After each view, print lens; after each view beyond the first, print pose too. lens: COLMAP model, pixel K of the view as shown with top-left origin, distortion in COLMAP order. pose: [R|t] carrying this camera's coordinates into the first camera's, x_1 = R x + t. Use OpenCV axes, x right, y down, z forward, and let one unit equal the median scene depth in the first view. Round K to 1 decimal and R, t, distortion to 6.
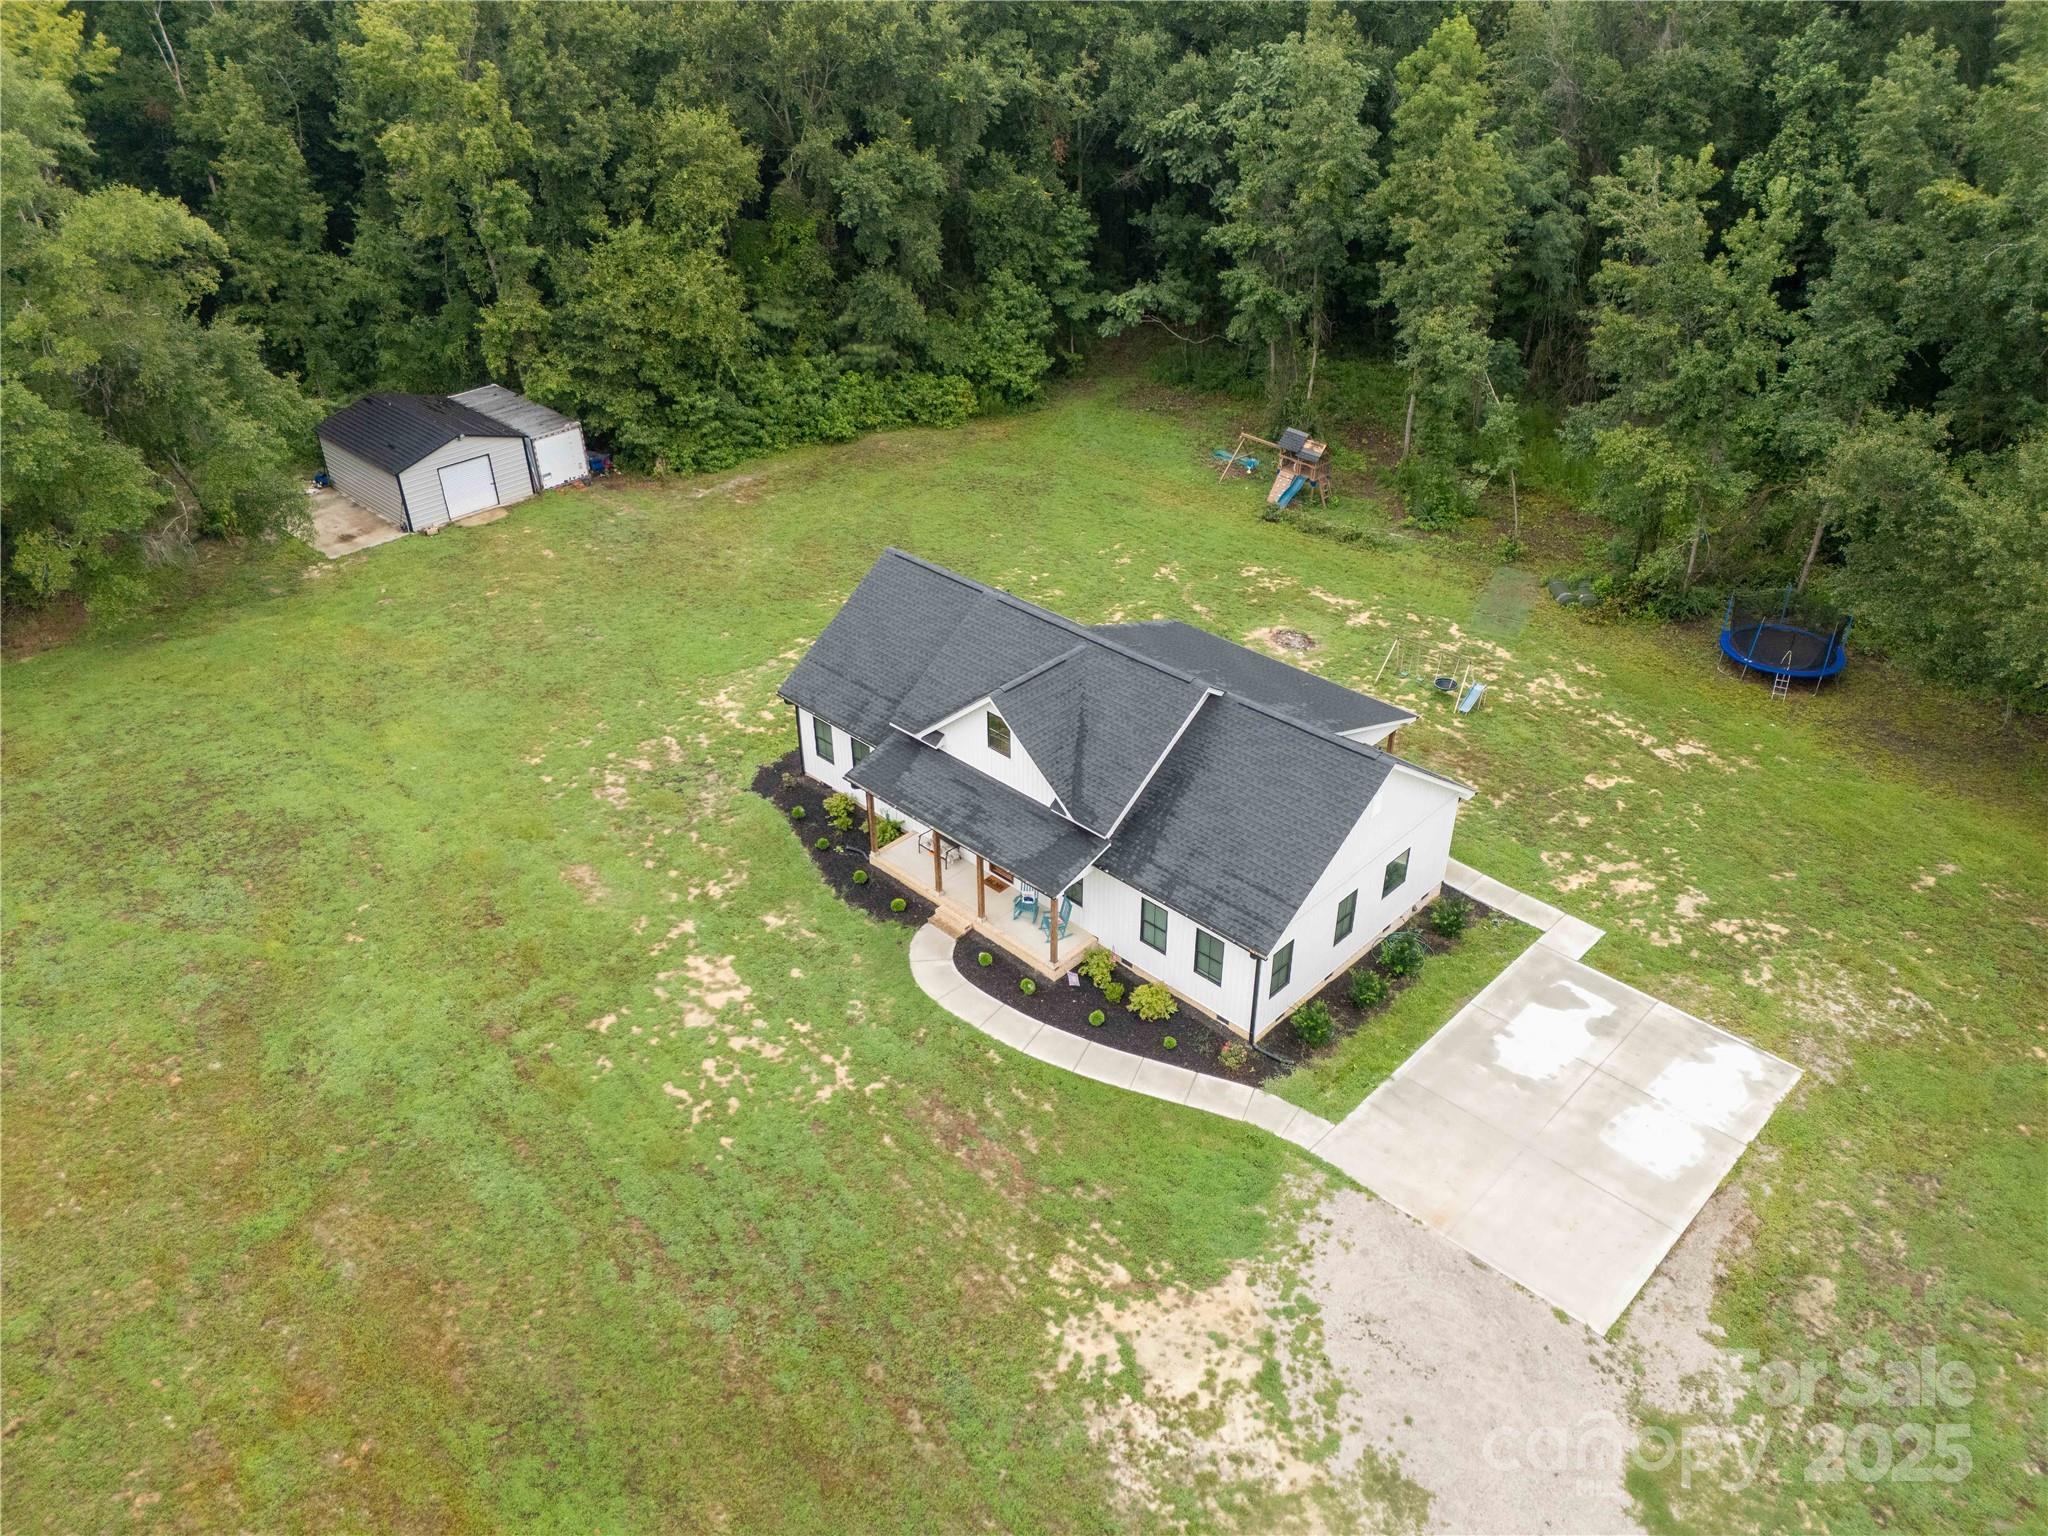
lens RADIAL K [[1500.3, 0, 1034.7], [0, 1500.3, 757.1], [0, 0, 1]] dist [0.036706, -0.003110]
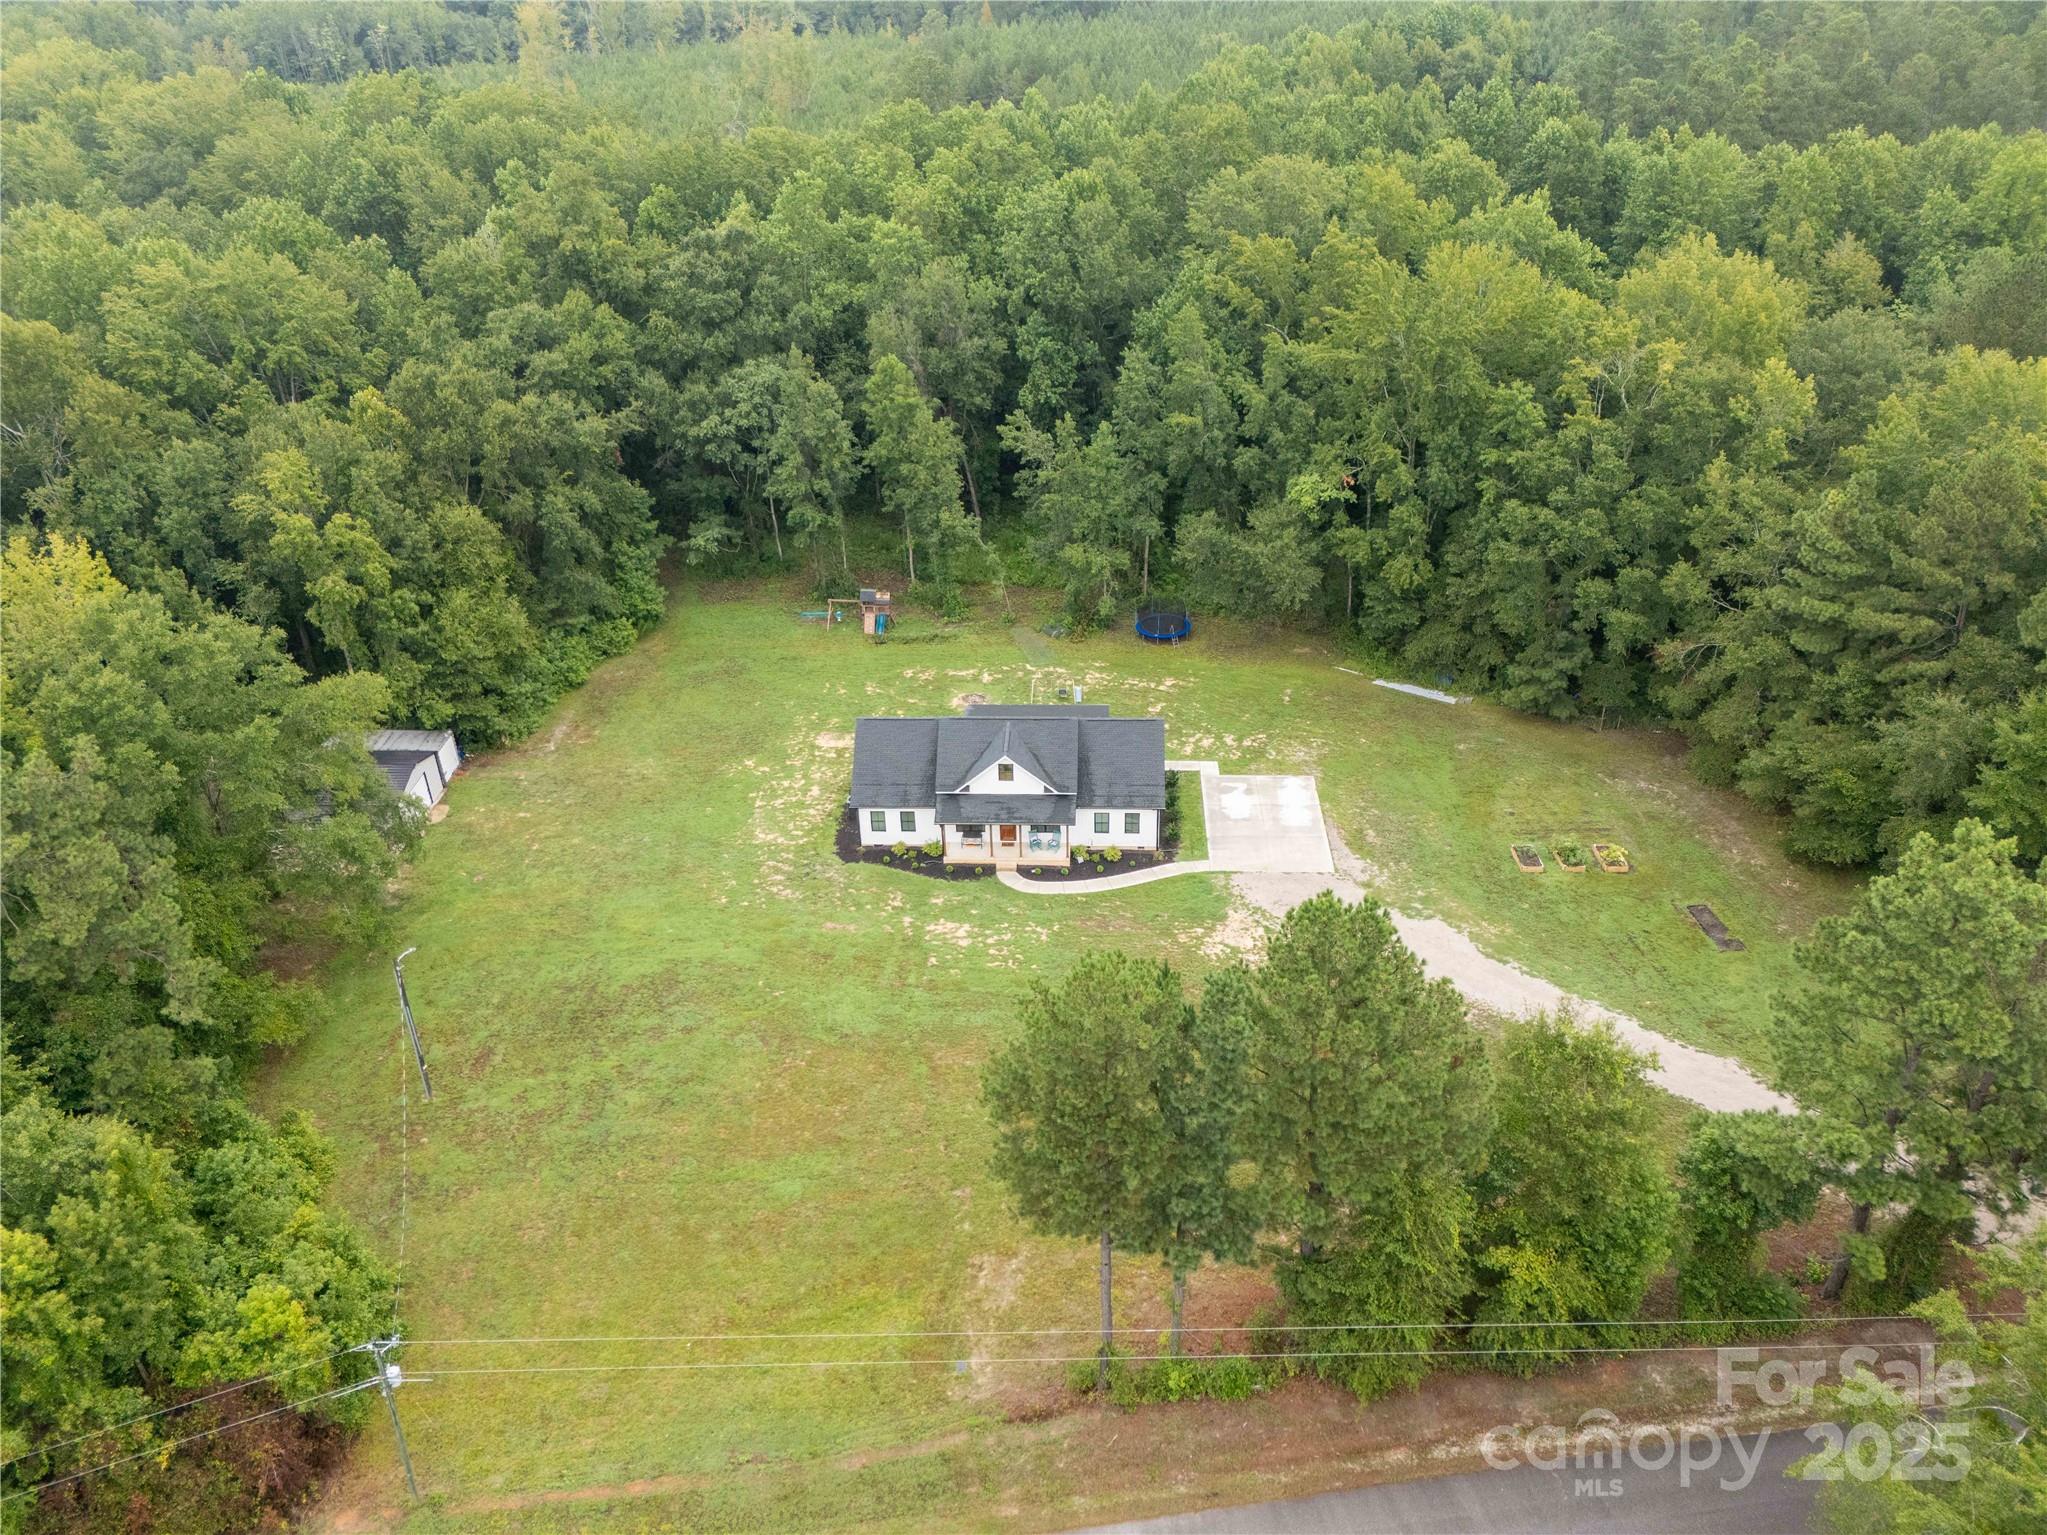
lens RADIAL K [[1499.5, 0, 1024.2], [0, 1499.5, 770.9], [0, 0, 1]] dist [0.036706, -0.003110]
pose [[0.755662, -0.357619, 0.548710, -0.694836], [0.367448, 0.924990, 0.096822, -0.126817], [-0.542177, 0.128457, 0.830387, -0.474770]]
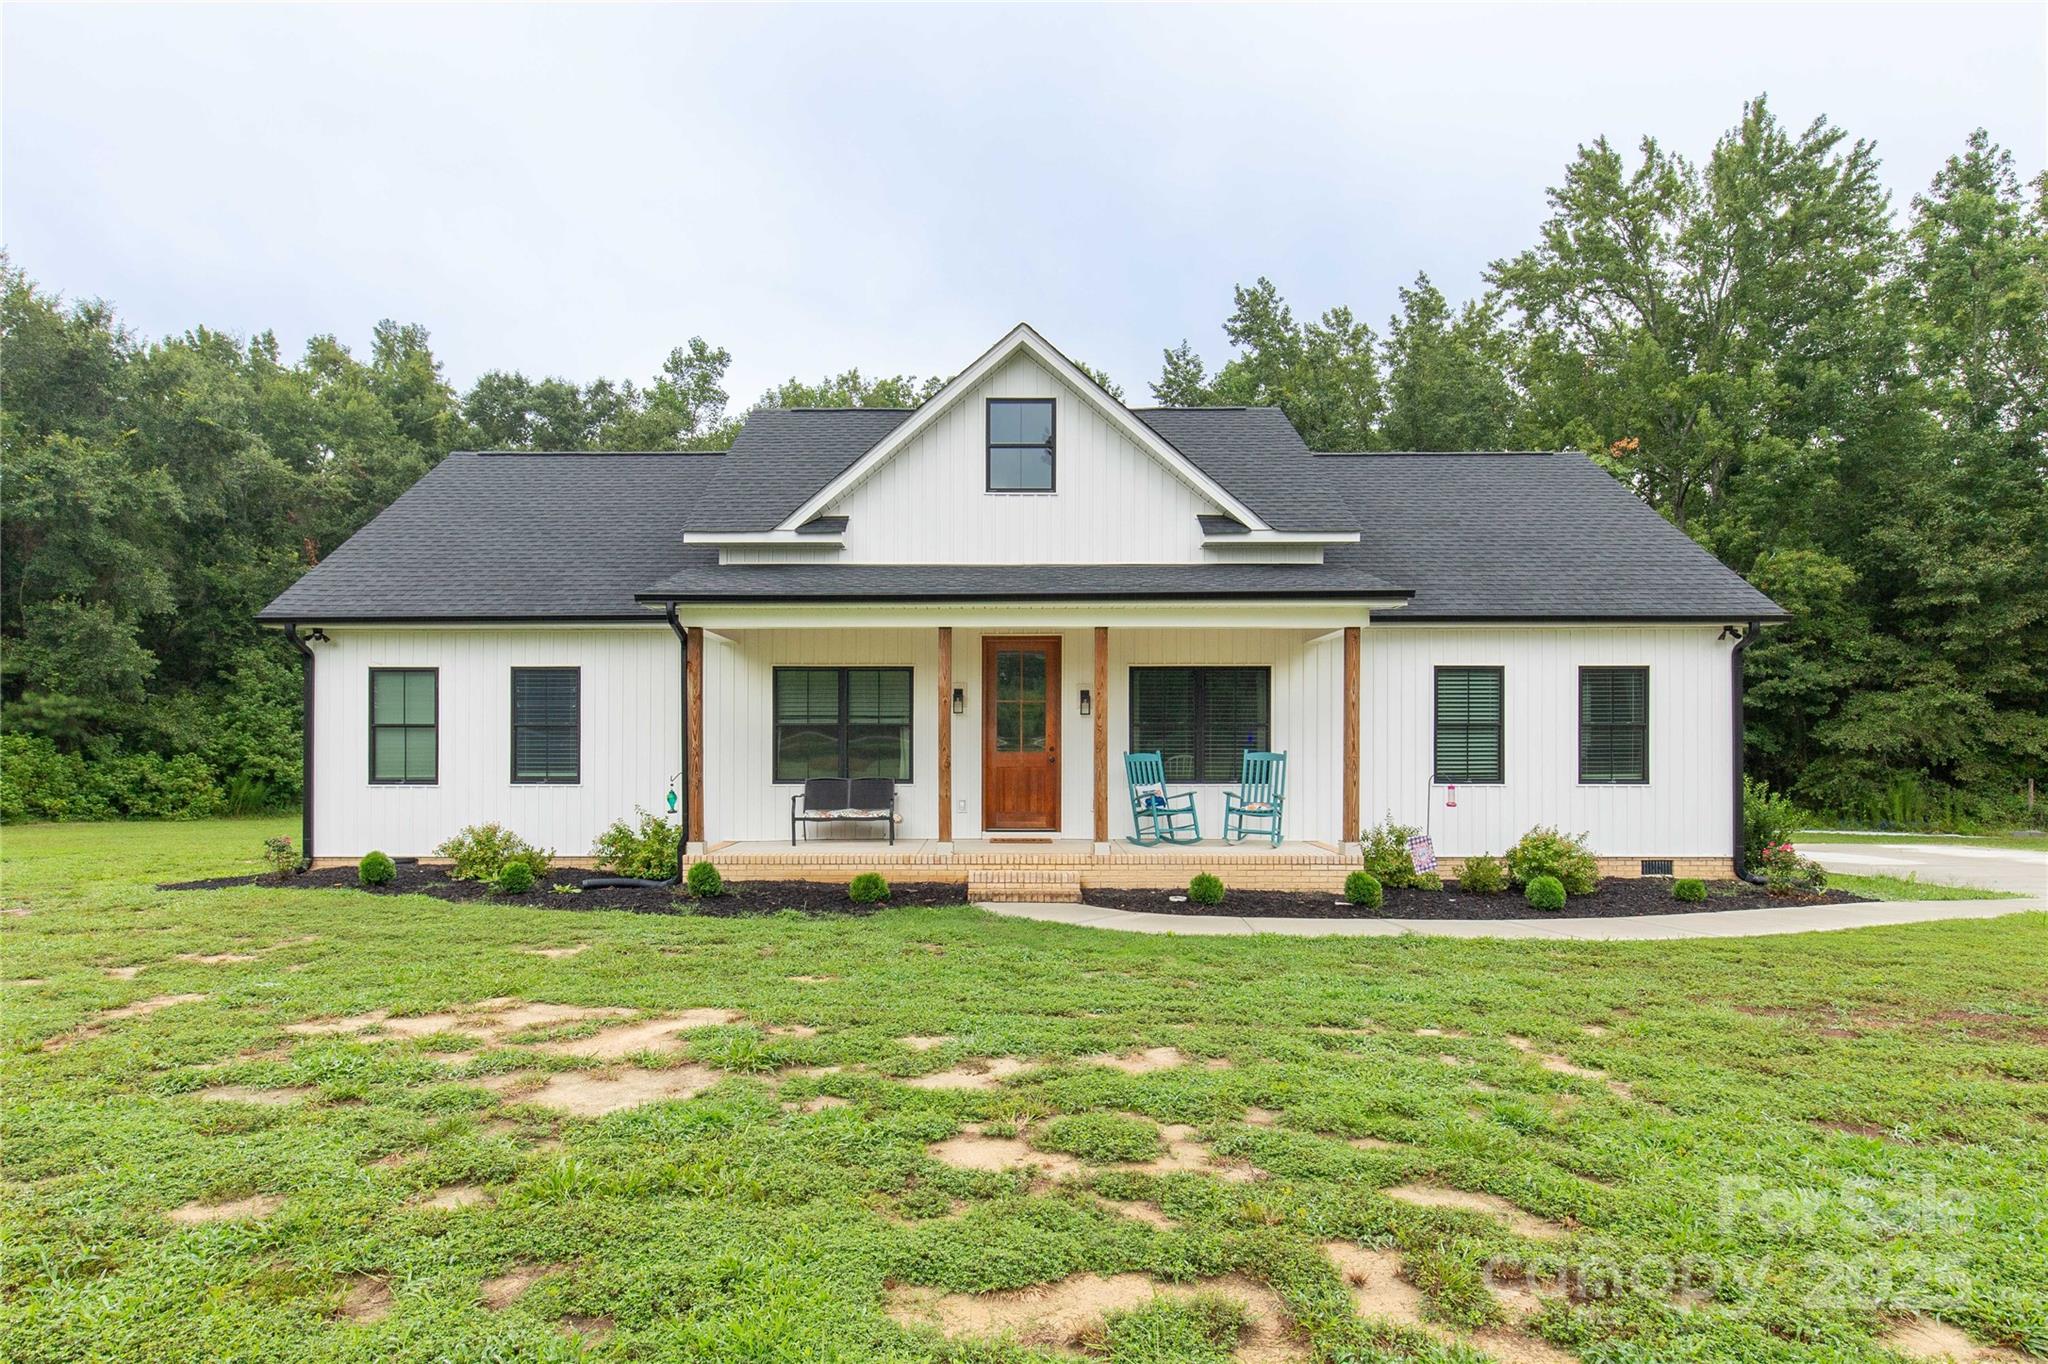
lens RADIAL K [[1111.2, 0, 987.2], [0, 1111.2, 754.9], [0, 0, 1]] dist [0.001059, 0.000870]
pose [[0.732604, 0.002184, 0.680651, -0.155280], [0.363537, 0.844162, -0.393994, 0.115135], [-0.575441, 0.536083, 0.617643, 0.491399]]
